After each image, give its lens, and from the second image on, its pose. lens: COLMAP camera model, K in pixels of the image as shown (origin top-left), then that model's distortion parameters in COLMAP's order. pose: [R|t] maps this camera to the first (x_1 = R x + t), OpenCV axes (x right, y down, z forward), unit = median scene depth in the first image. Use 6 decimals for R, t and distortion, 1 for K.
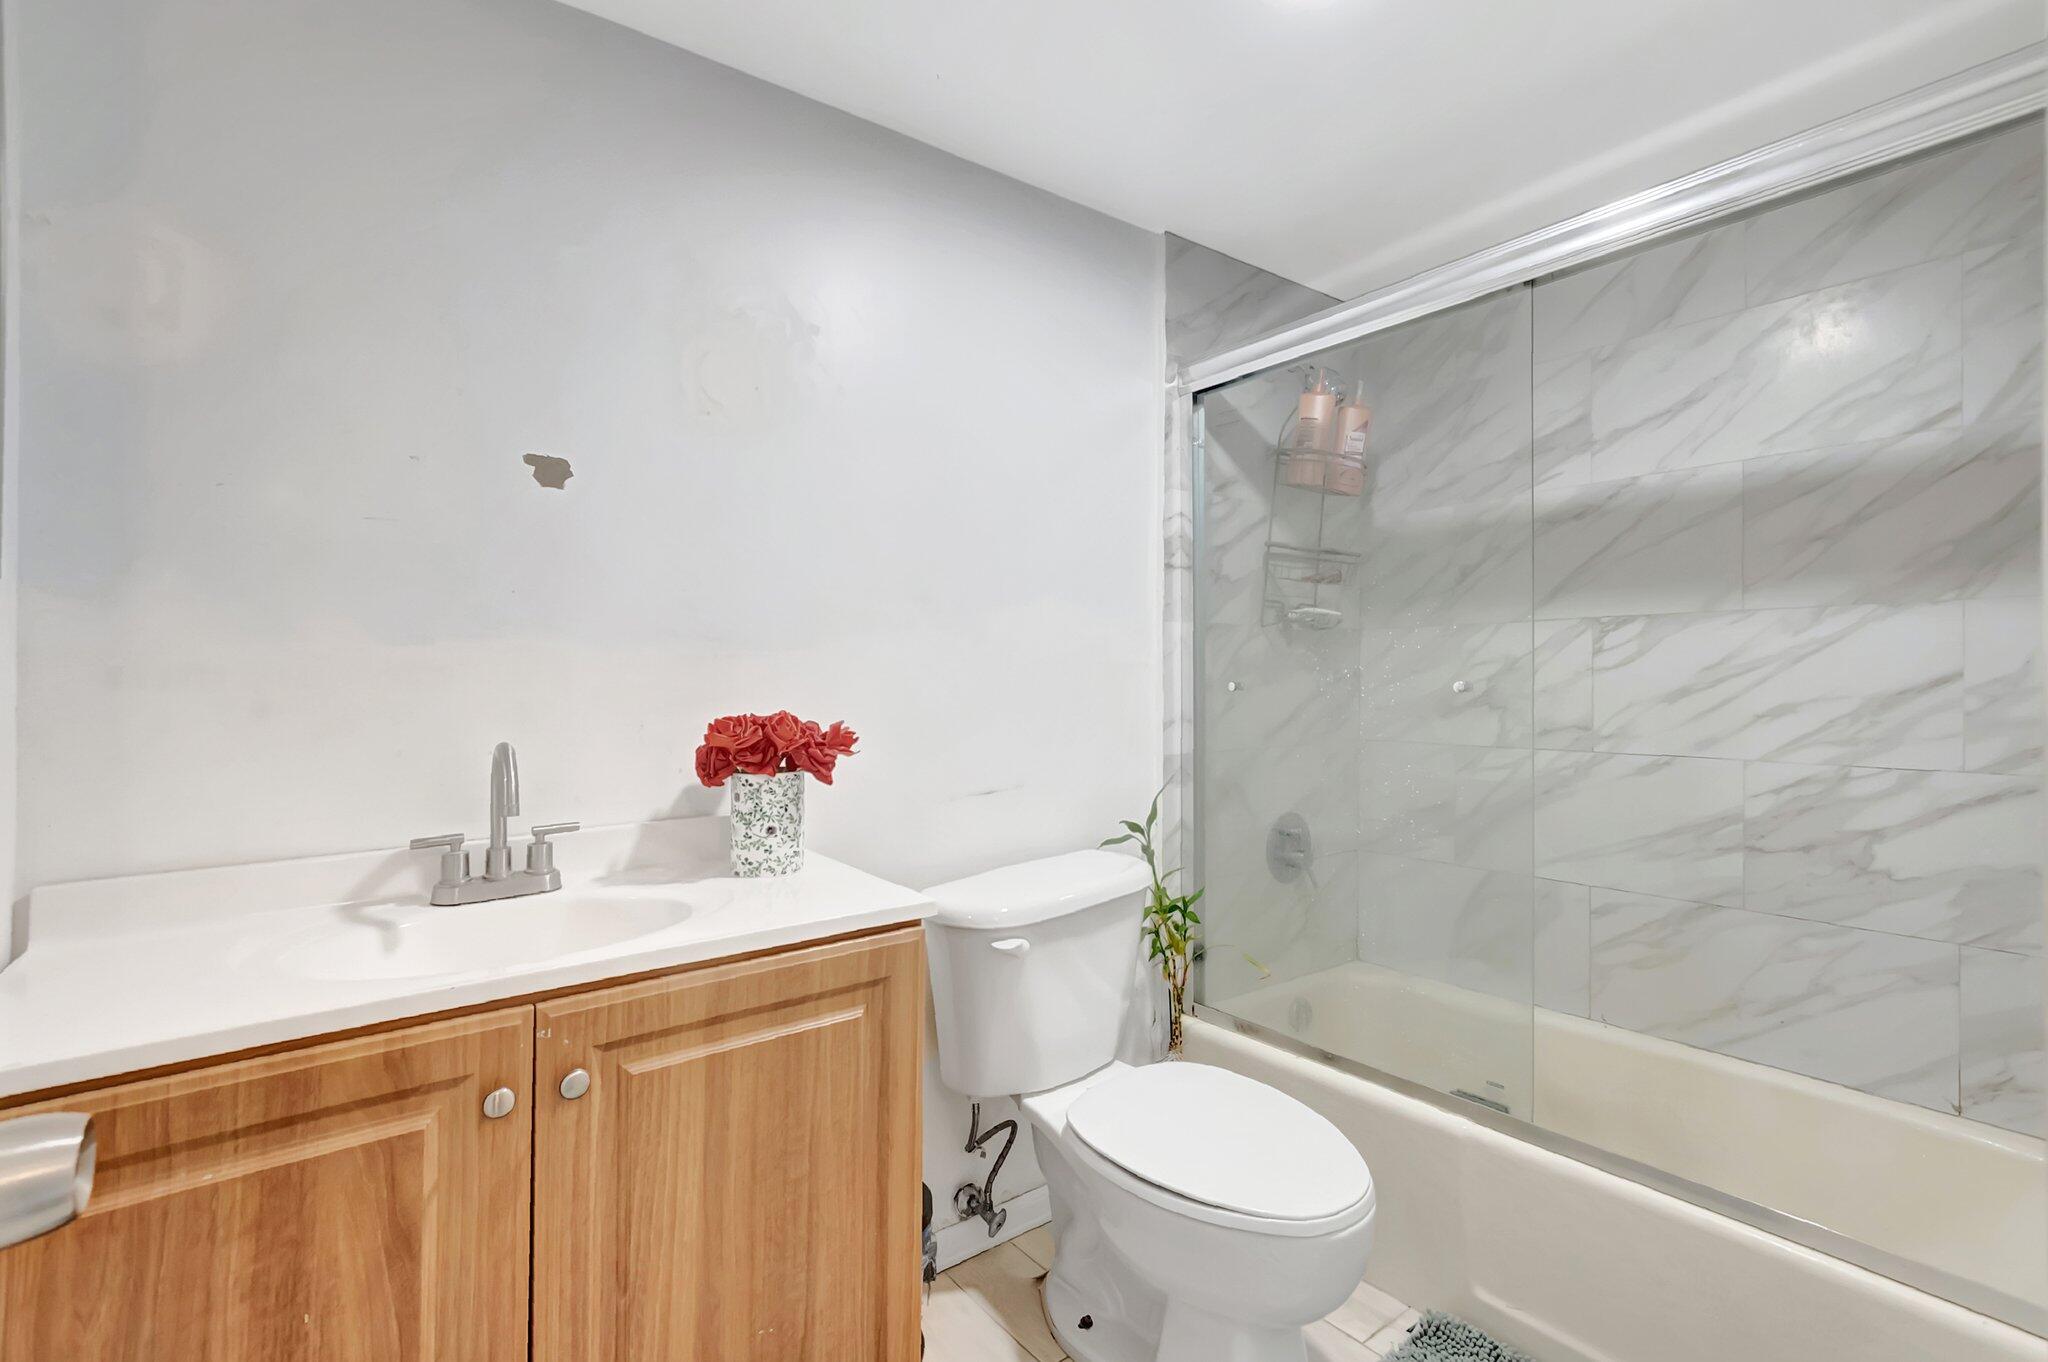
lens RADIAL K [[933.9, 0, 1015.3], [0, 933.9, 668.9], [0, 0, 1]] dist [-0.000447, 0.000556]
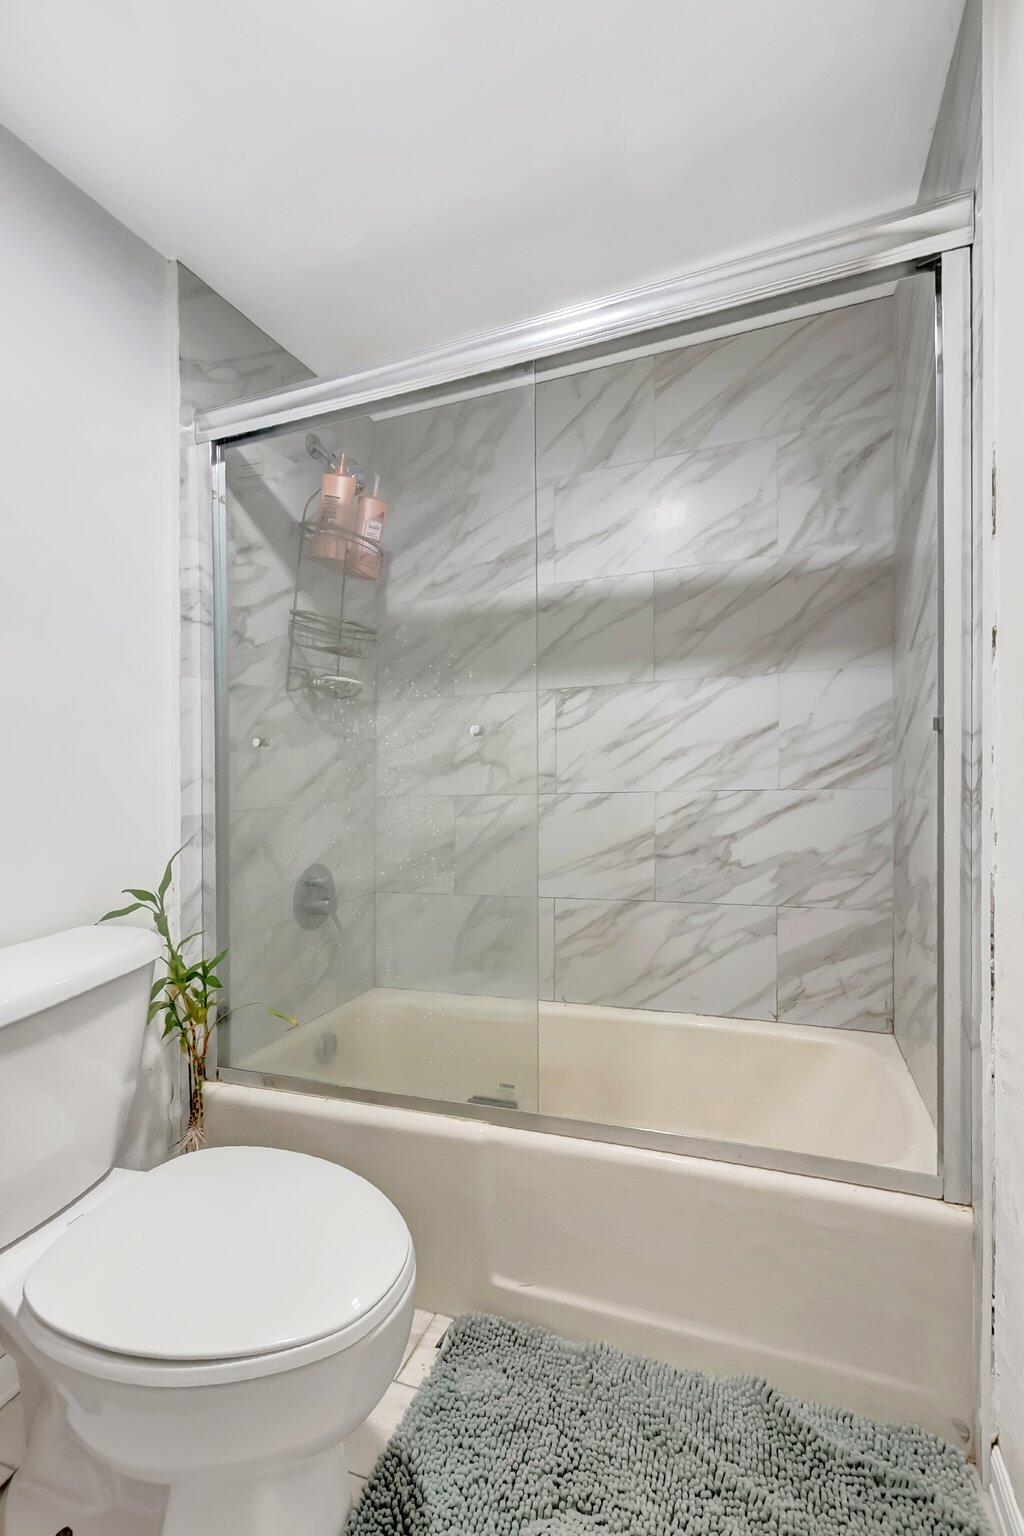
lens RADIAL K [[700.4, 0, 566.2], [0, 700.4, 759.6], [0, 0, 1]] dist [-0.000447, 0.000556]
pose [[0.806606, -0.005816, 0.591061, 0.056974], [0.007935, 0.999968, -0.000989, 0.040864], [-0.591036, 0.005488, 0.806626, 0.201902]]
